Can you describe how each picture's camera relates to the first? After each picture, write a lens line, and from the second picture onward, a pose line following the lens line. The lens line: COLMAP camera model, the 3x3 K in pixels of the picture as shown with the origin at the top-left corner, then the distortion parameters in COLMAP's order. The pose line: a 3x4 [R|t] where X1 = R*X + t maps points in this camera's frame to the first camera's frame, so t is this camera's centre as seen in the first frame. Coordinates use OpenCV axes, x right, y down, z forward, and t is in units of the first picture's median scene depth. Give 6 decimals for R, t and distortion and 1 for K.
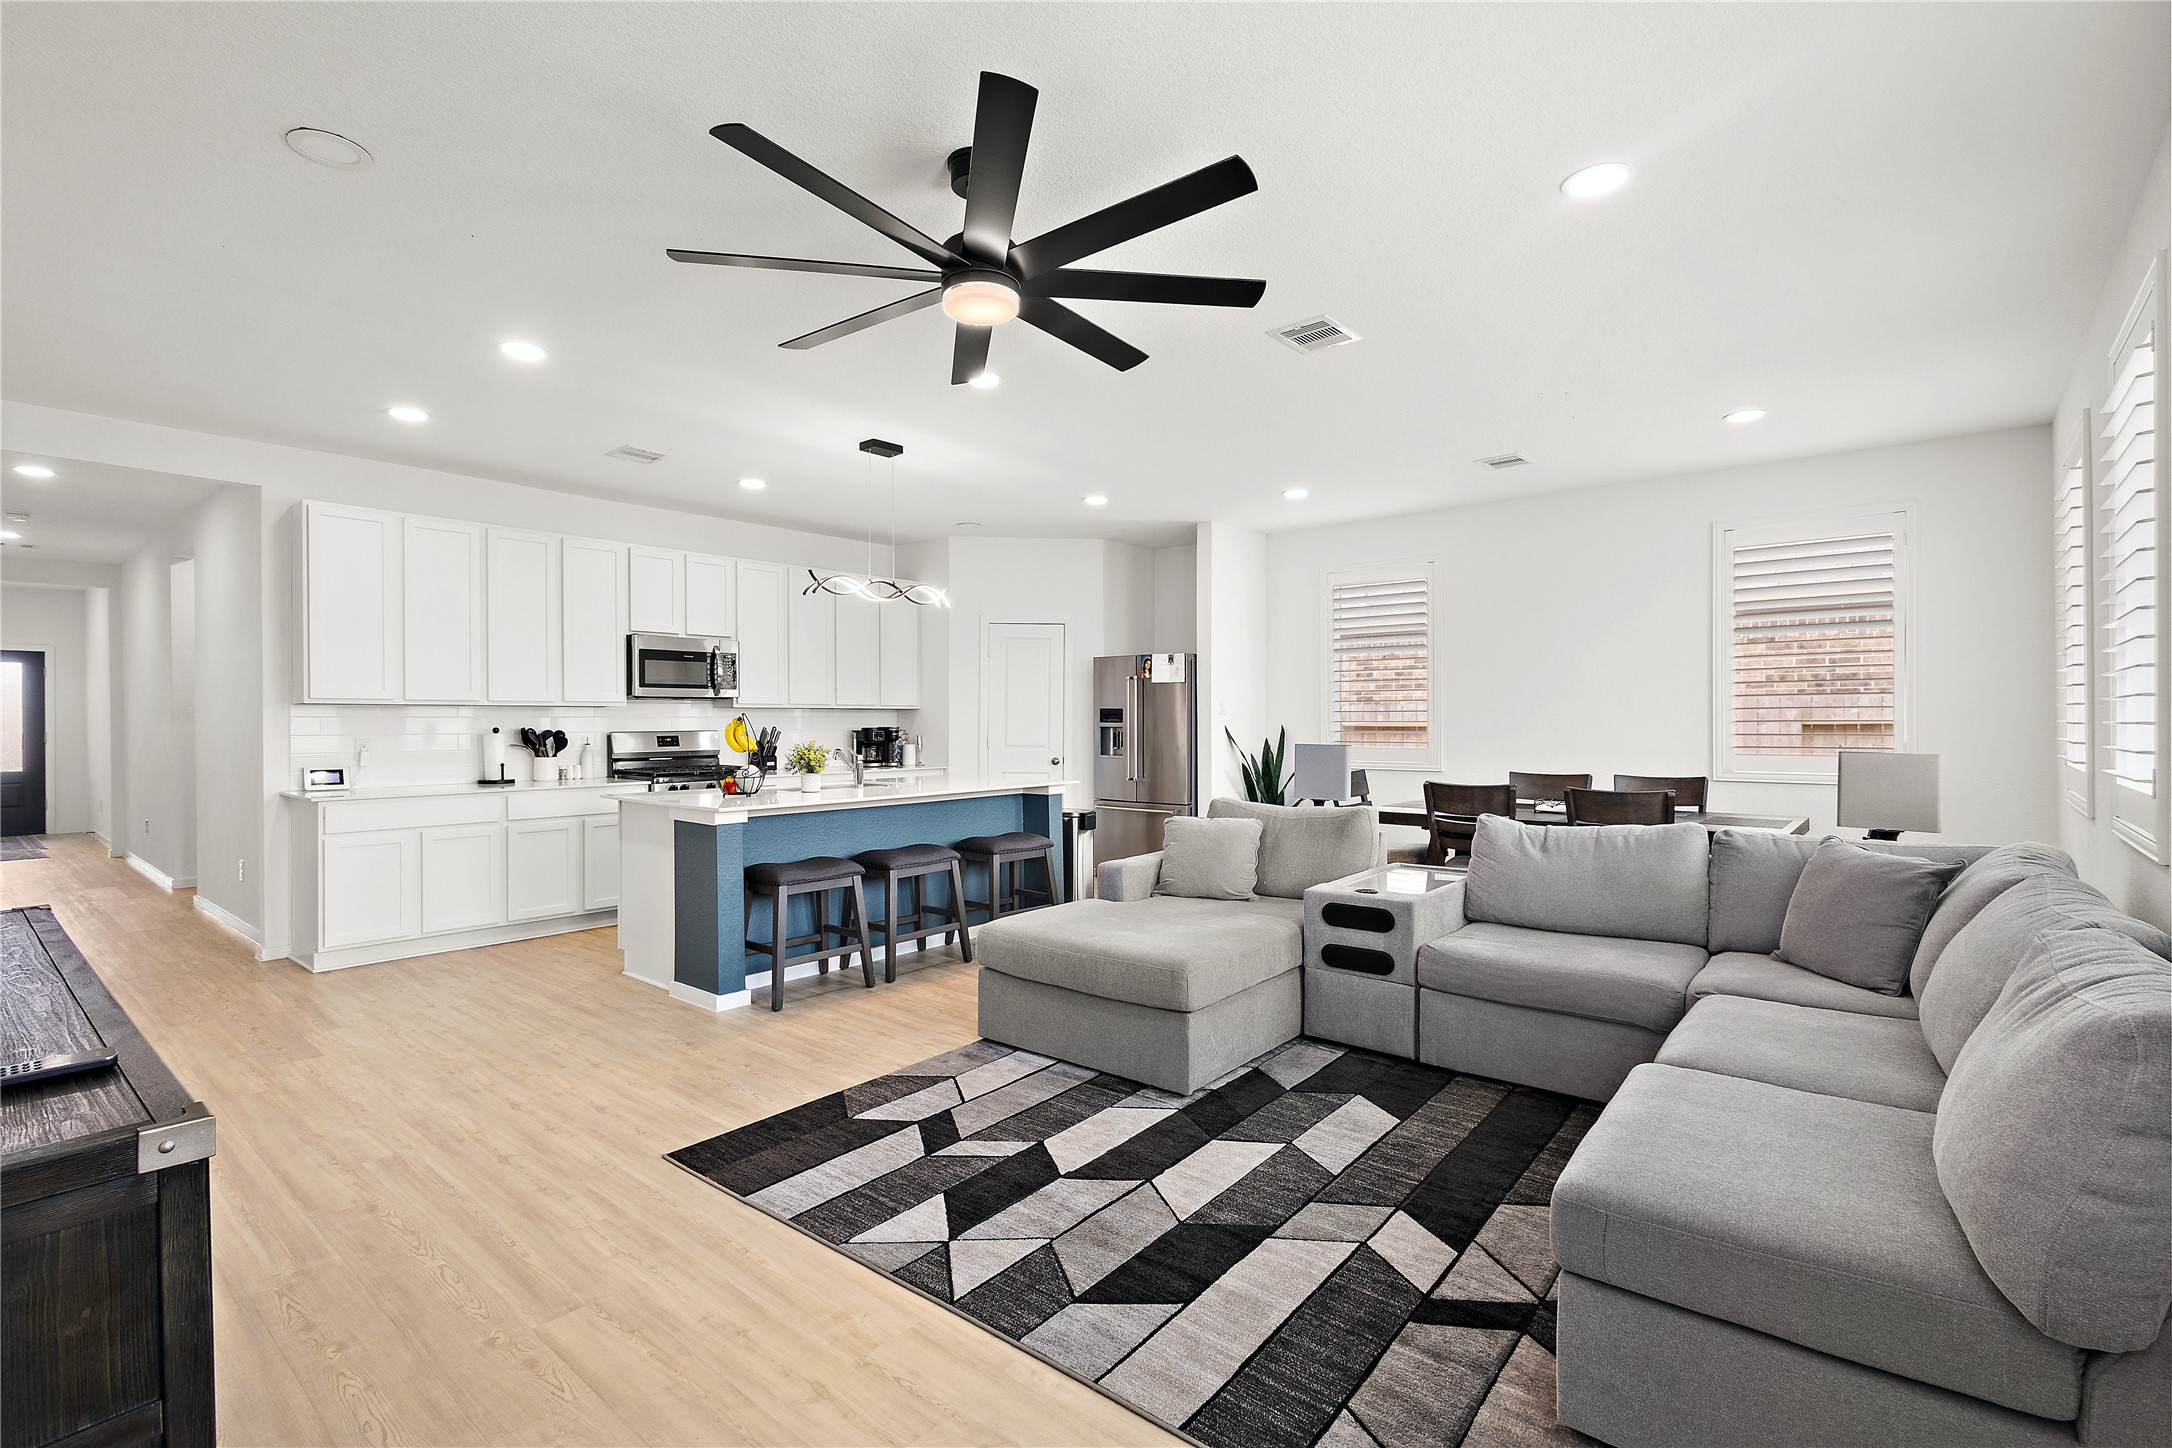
lens RADIAL K [[970.5, 0, 1076.7], [0, 970.5, 724.1], [0, 0, 1]] dist [0.000946, 0.000056]
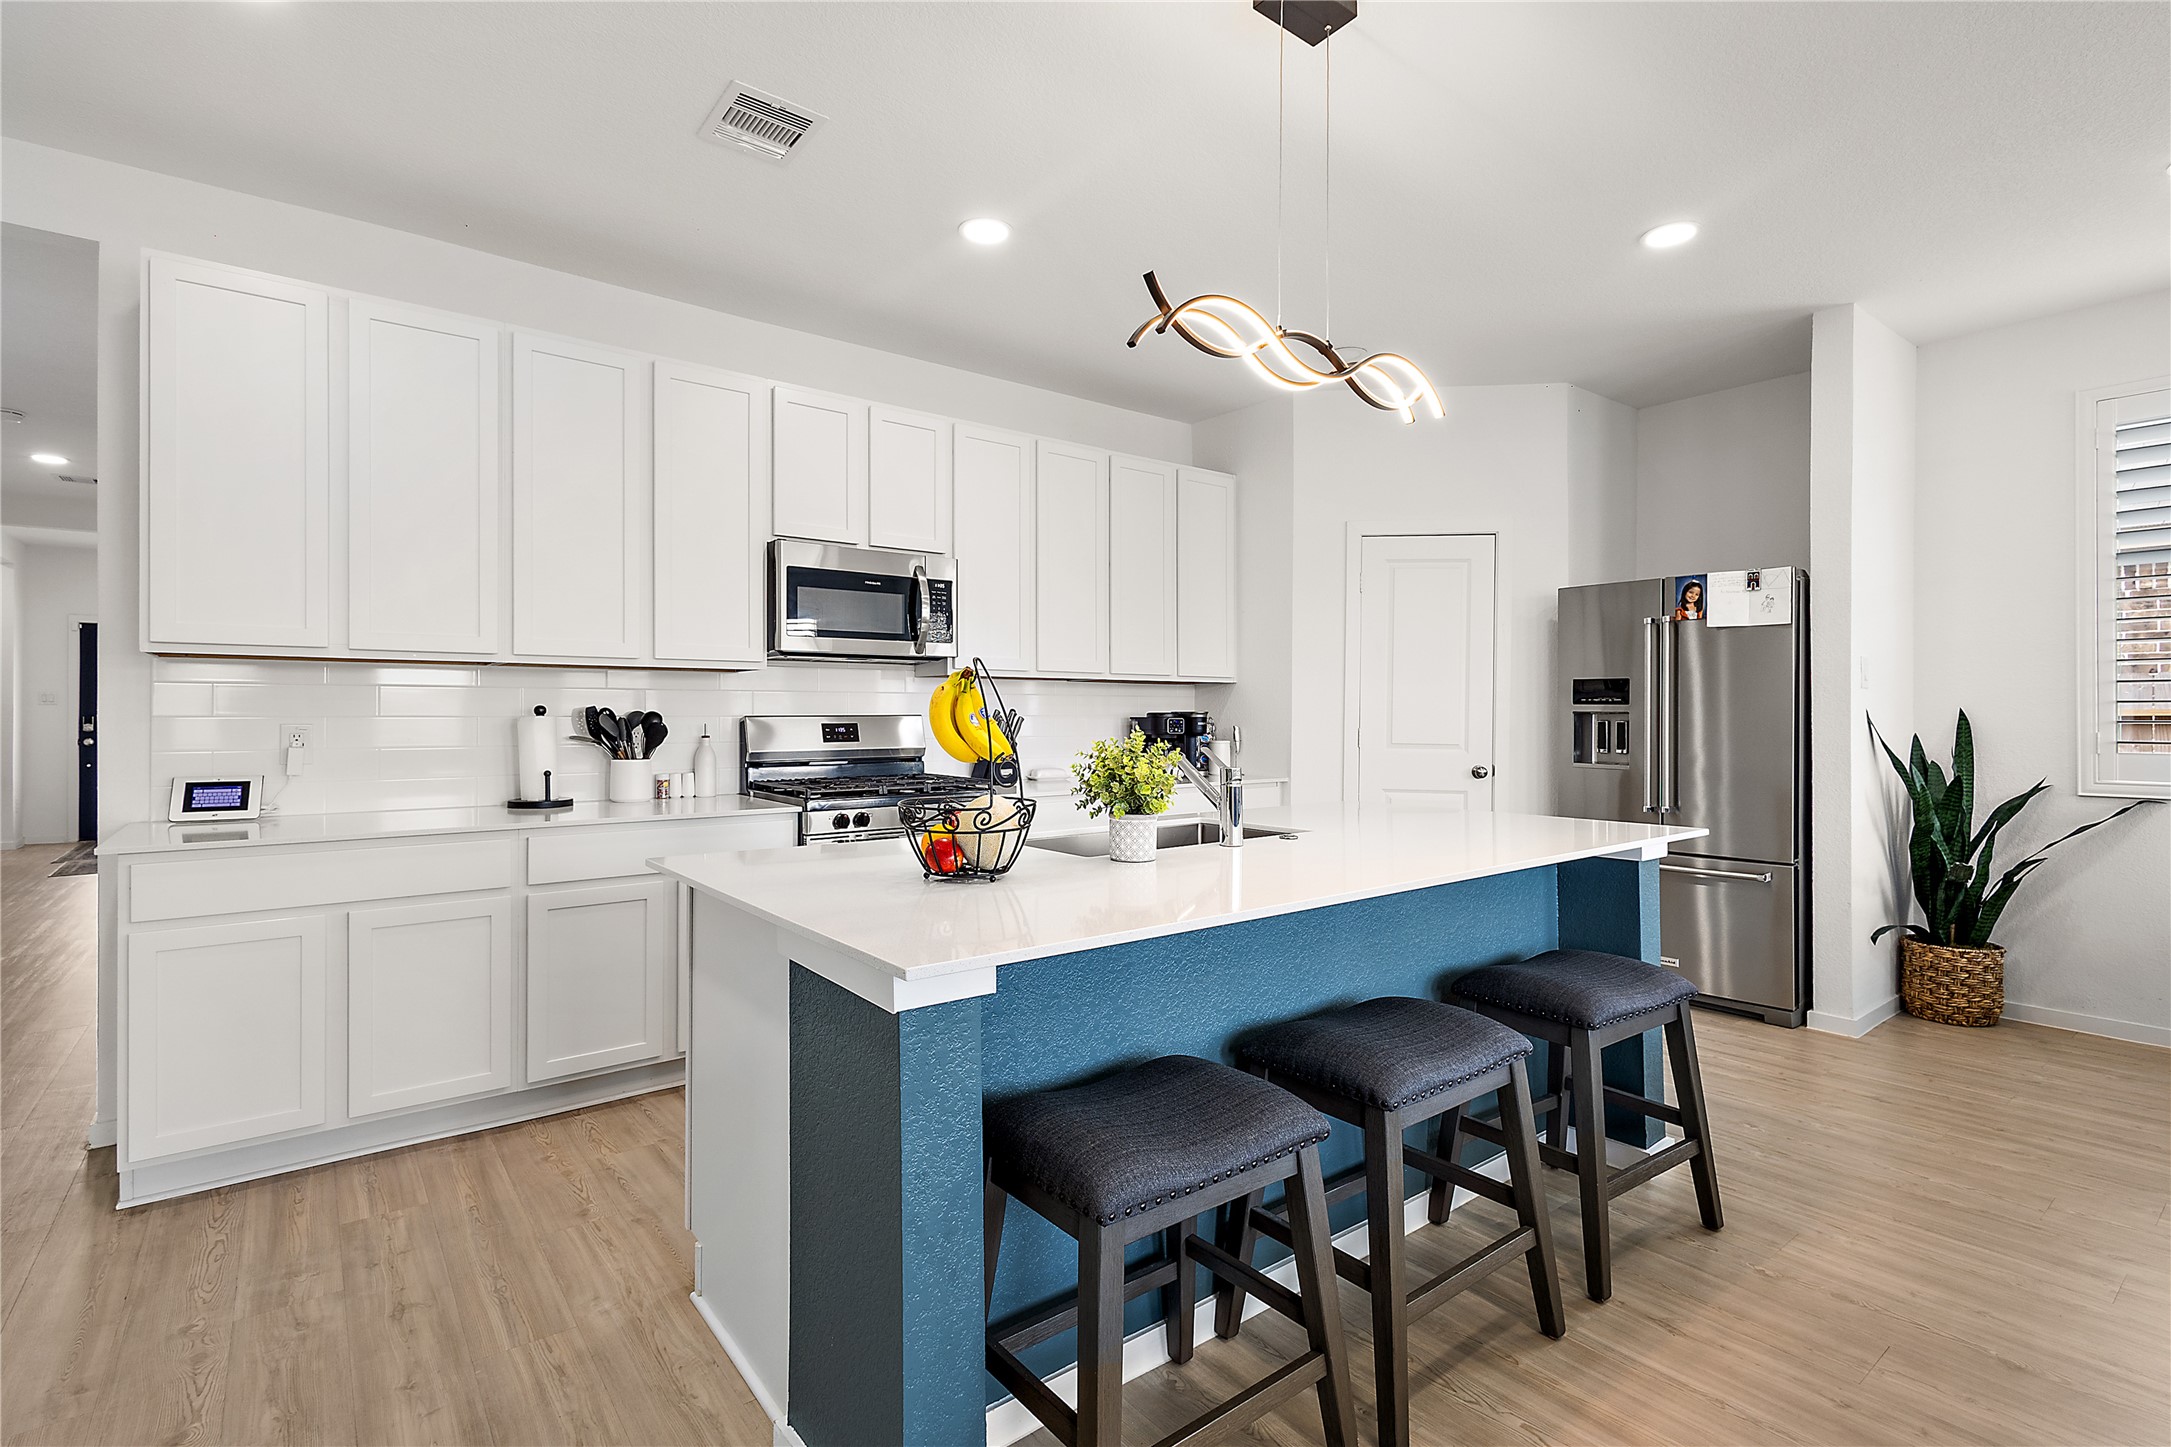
lens RADIAL K [[998.6, 0, 1077.3], [0, 998.6, 715.5], [0, 0, 1]] dist [0.000299, 0.000021]
pose [[0.978648, 0.003546, -0.205514, -0.169475], [-0.004045, 0.999990, -0.002007, 0.008584], [0.205505, 0.002795, 0.978652, 0.472420]]
